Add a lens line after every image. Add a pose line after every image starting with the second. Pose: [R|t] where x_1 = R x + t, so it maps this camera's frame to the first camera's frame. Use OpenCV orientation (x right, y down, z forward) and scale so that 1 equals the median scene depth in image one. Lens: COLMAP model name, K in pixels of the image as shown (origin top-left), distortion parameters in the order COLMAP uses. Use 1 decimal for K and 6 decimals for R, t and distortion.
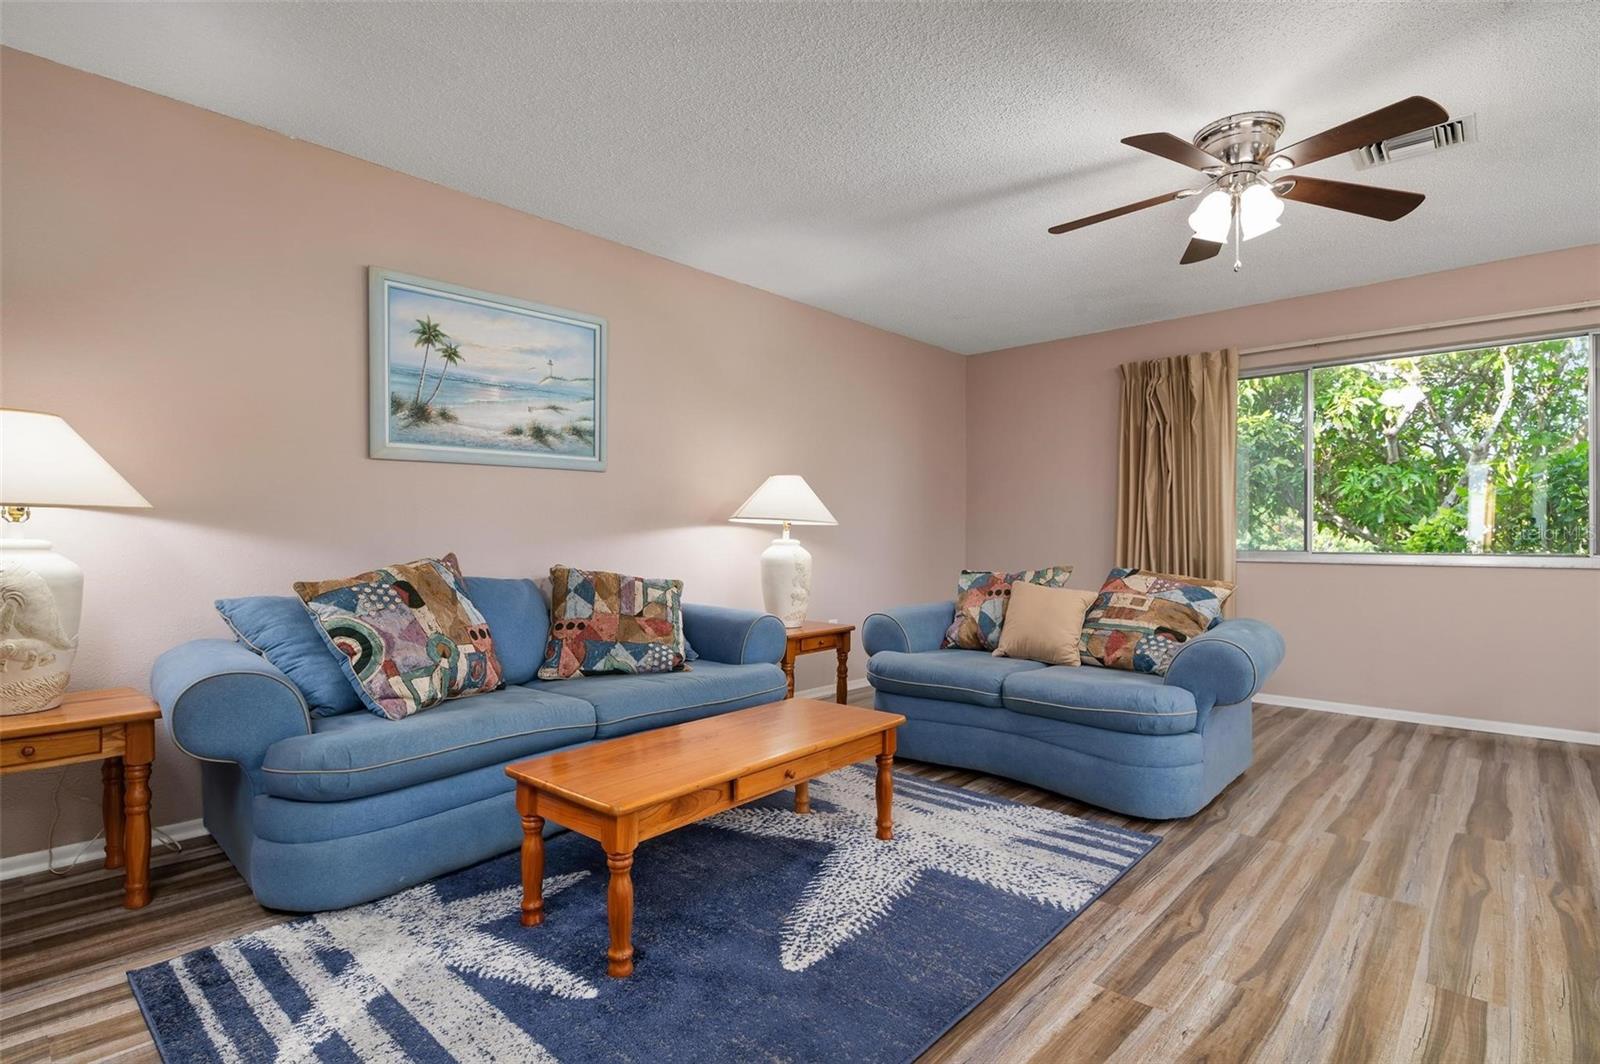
lens RADIAL K [[781.4, 0, 806.9], [0, 781.4, 534.0], [0, 0, 1]] dist [0.000307, 0.000407]
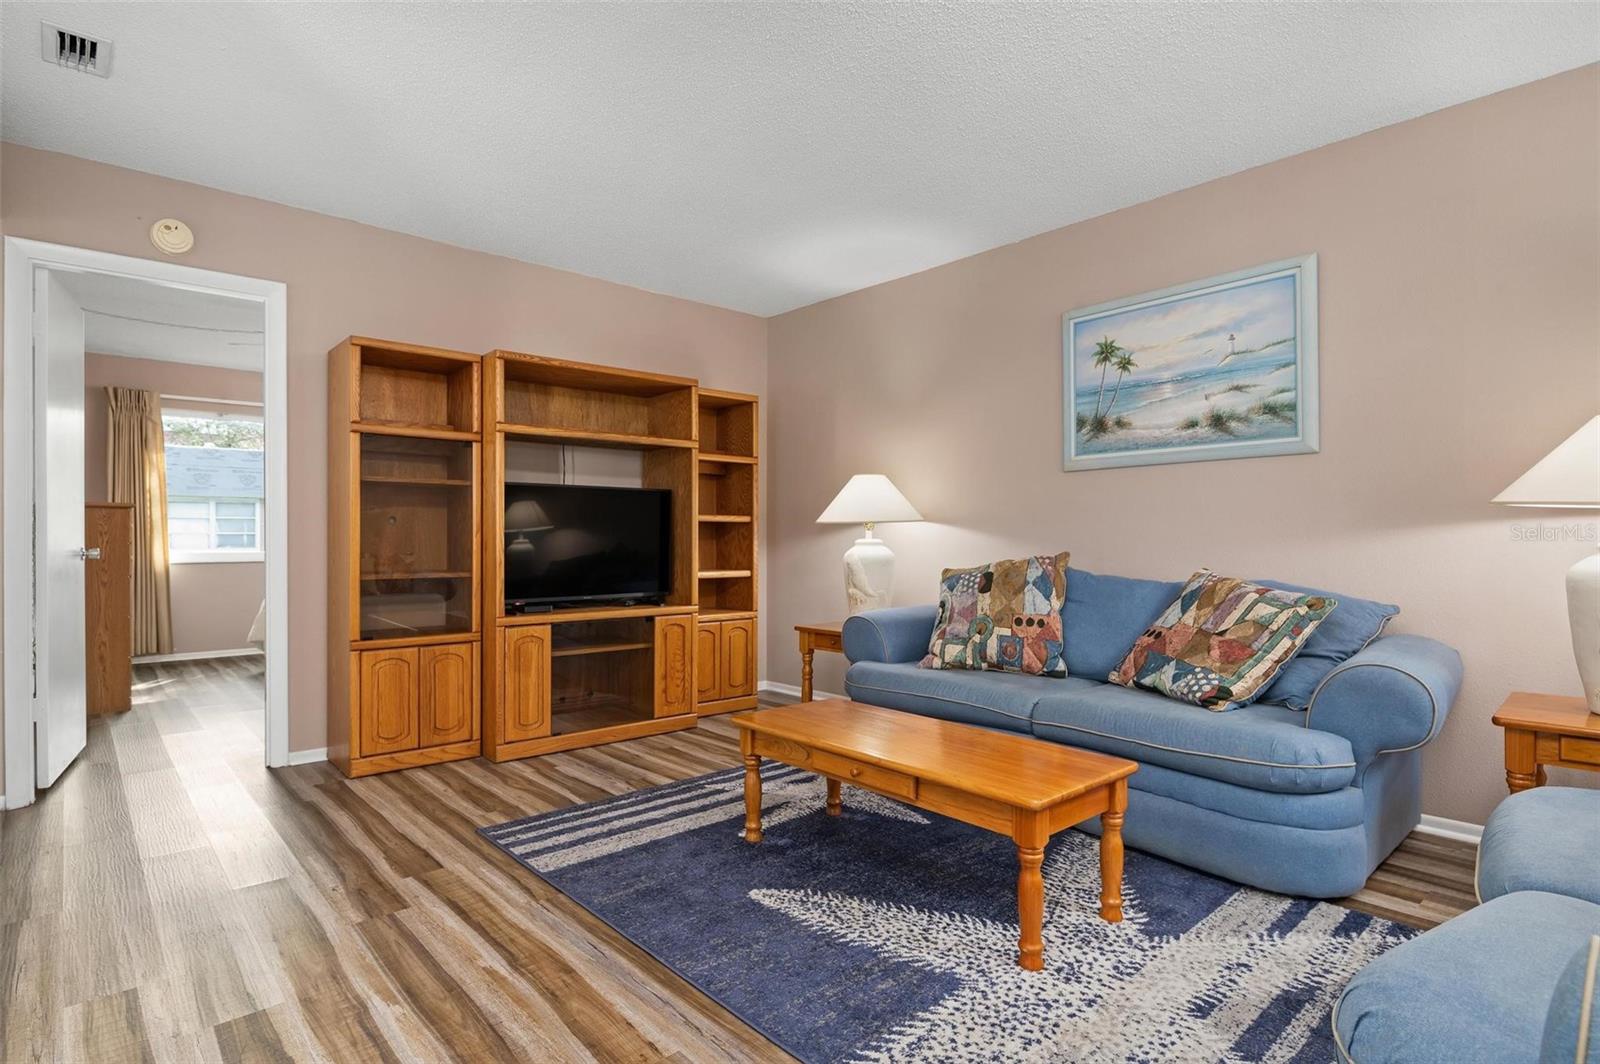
lens RADIAL K [[820.9, 0, 802.3], [0, 820.9, 534.9], [0, 0, 1]] dist [0.005040, -0.000375]
pose [[-0.101725, -0.005776, -0.994796, 0.689320], [0.002135, 0.999980, -0.006025, 0.006293], [0.994810, -0.002737, -0.101710, 0.673060]]
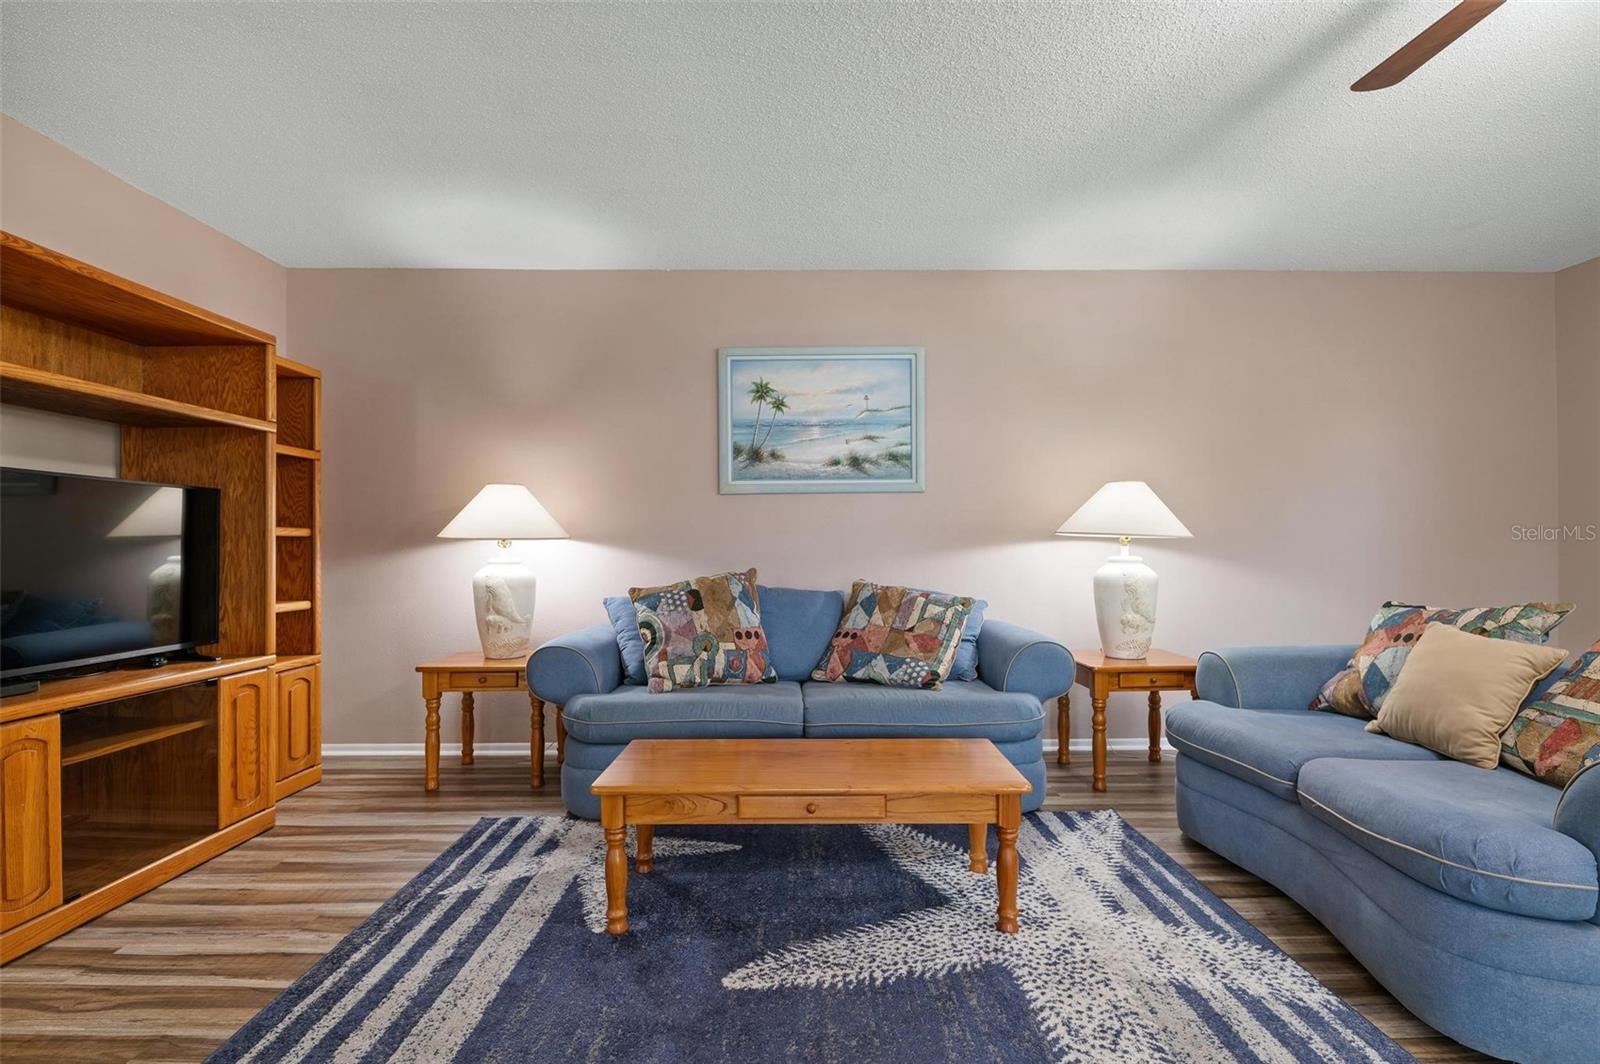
lens RADIAL K [[751.2, 0, 806.8], [0, 751.2, 539.2], [0, 0, 1]] dist [0.001114, -0.009112]
pose [[0.681098, -0.012444, -0.732086, 0.432145], [0.006778, 0.999920, -0.010690, -0.006798], [0.732161, 0.002319, 0.681128, 0.227974]]
